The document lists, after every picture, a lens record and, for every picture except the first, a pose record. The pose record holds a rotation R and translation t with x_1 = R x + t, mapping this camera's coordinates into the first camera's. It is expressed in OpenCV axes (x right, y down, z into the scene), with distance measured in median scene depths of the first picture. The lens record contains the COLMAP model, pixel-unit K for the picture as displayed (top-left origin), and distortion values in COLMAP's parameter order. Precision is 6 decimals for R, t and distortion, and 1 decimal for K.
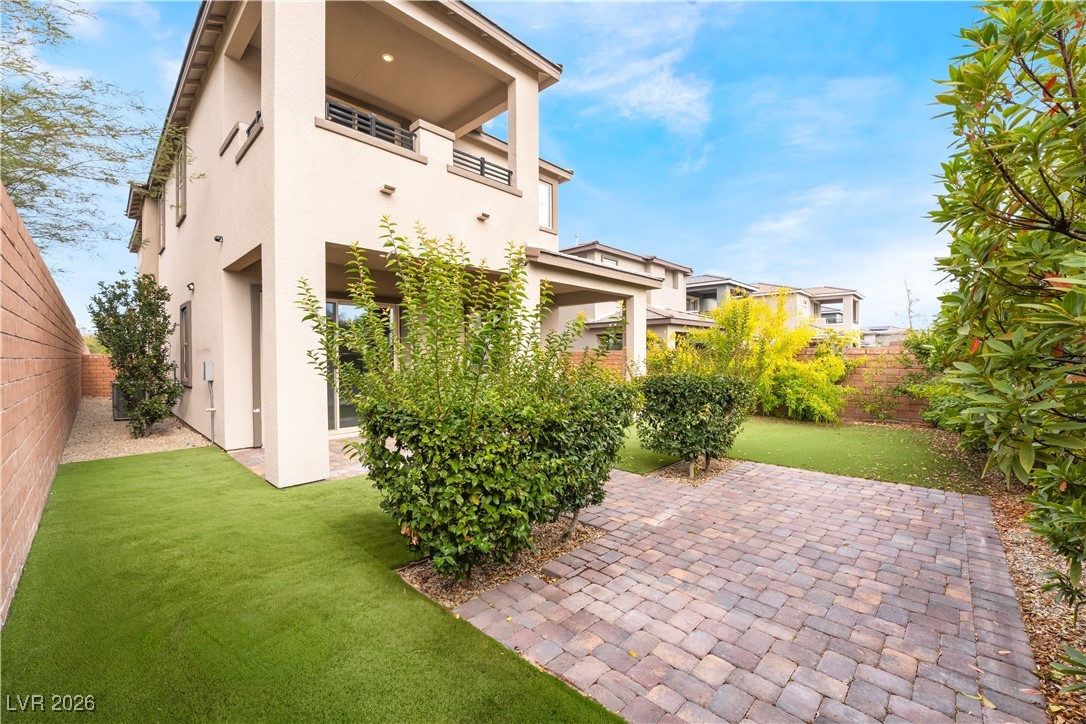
lens RADIAL K [[446.2, 0, 541.5], [0, 446.2, 358.5], [0, 0, 1]] dist [-0.001584, -0.001130]
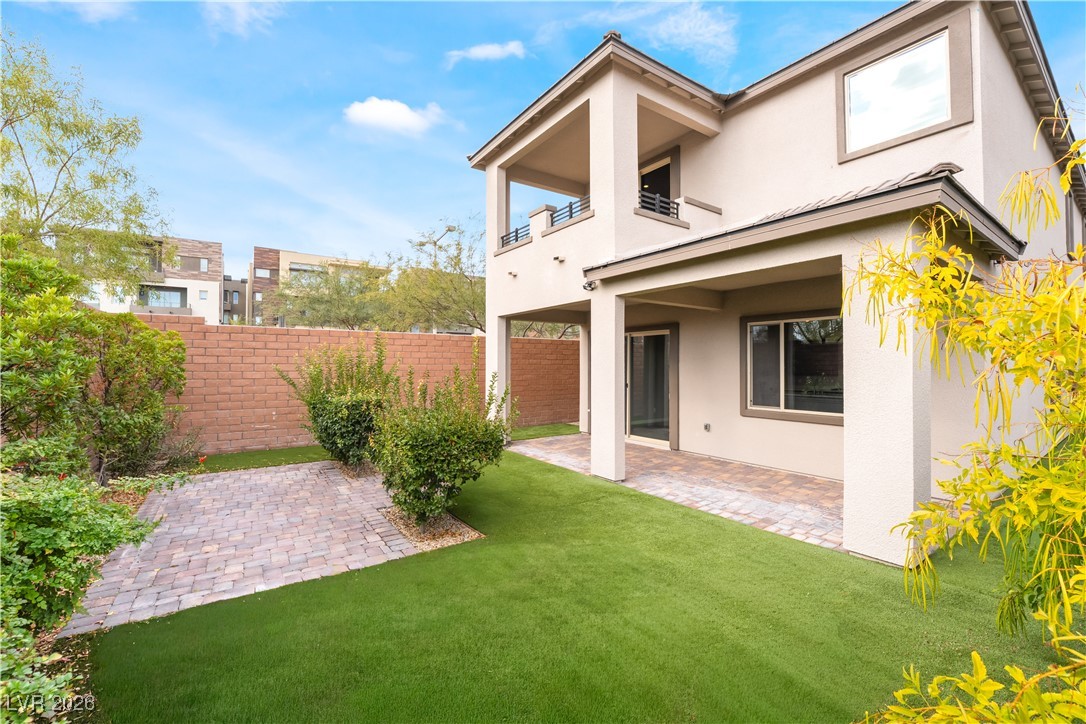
lens RADIAL K [[446.2, 0, 543.7], [0, 446.2, 360.7], [0, 0, 1]] dist [-0.001584, -0.001130]
pose [[-0.214336, -0.005708, -0.976743, 1.521023], [-0.005132, 0.999976, -0.004717, -0.085675], [0.976746, 0.004002, -0.214360, 1.863642]]
